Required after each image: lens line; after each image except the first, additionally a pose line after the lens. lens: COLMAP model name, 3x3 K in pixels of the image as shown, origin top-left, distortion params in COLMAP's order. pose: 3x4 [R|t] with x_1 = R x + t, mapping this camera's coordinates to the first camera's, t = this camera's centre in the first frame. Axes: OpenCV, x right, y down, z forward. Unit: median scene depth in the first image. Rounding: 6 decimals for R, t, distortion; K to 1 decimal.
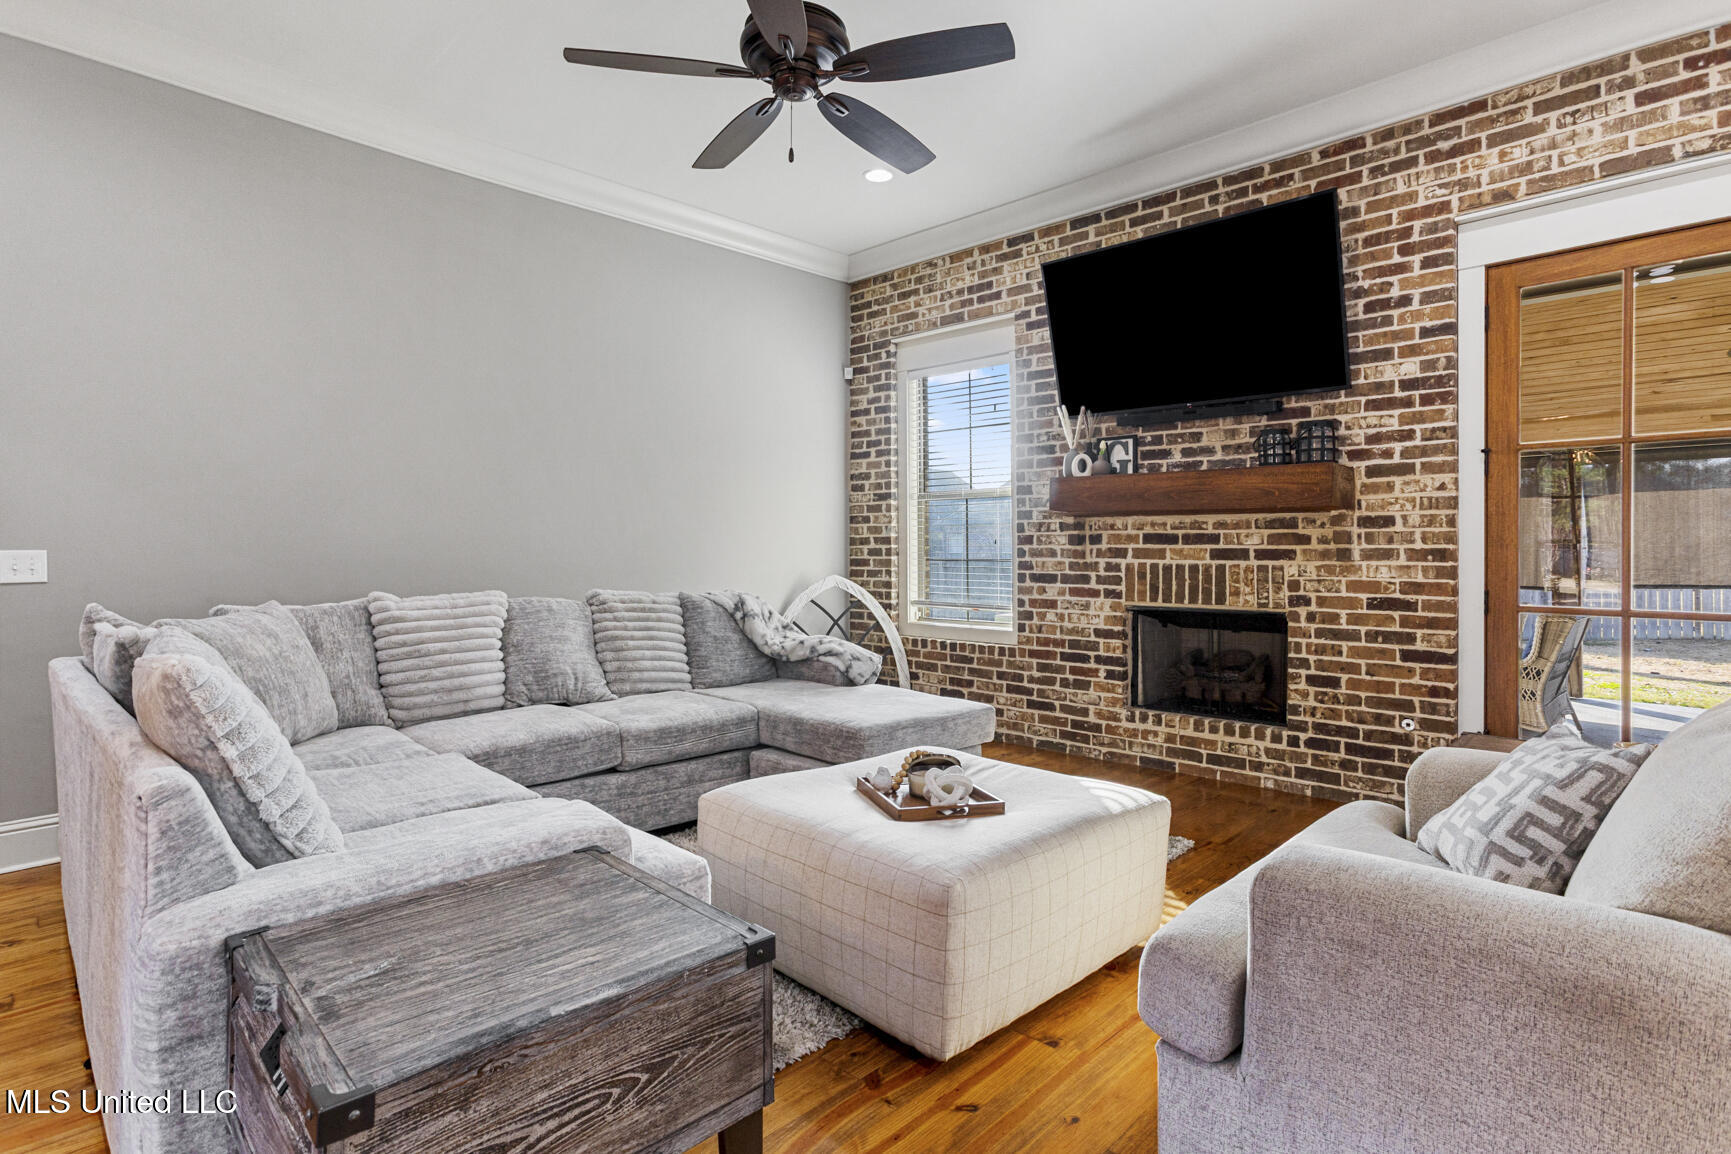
lens RADIAL K [[890.5, 0, 746.9], [0, 890.5, 568.0], [0, 0, 1]] dist [-0.046420, 0.025983]
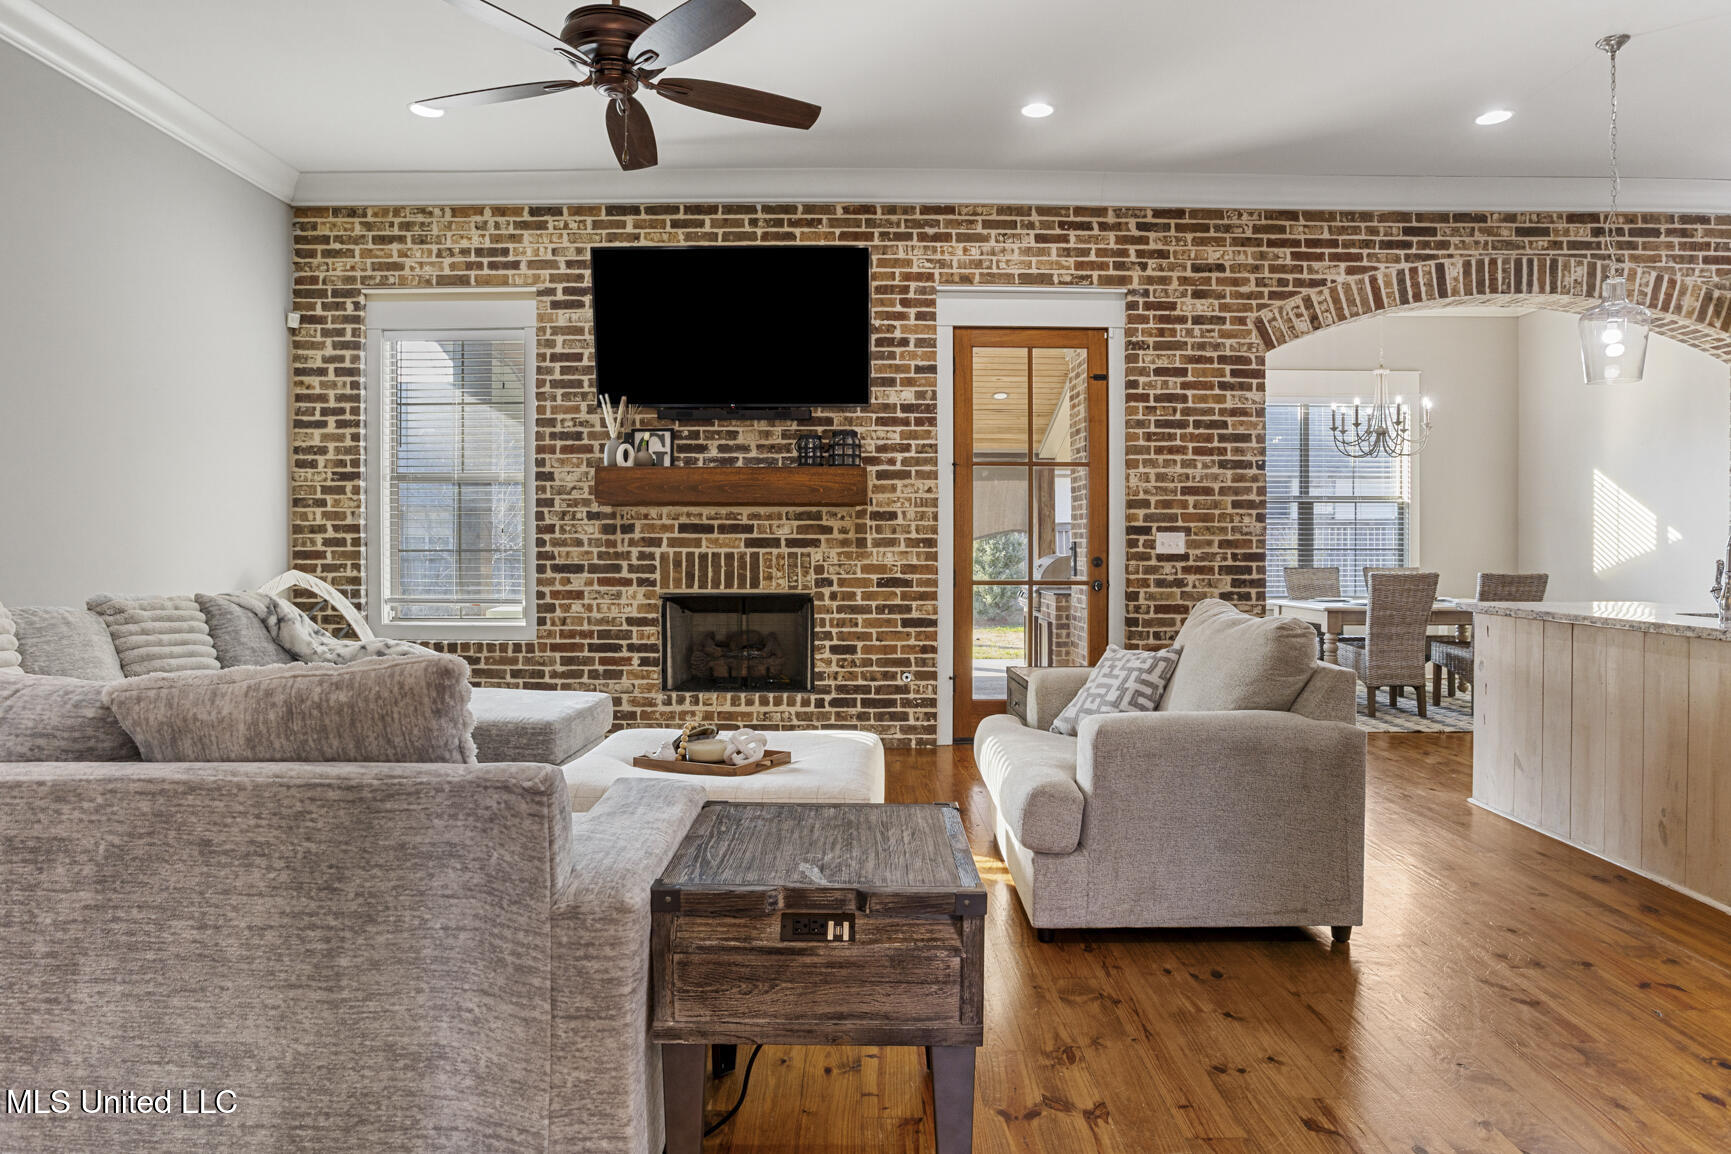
lens RADIAL K [[1052.9, 0, 853.5], [0, 1052.9, 580.6], [0, 0, 1]] dist [-0.110620, 0.012036]
pose [[0.707703, -0.025548, 0.706048, -0.305542], [0.012702, 0.999645, 0.023440, 0.002536], [-0.706396, -0.007620, 0.707776, -0.020556]]
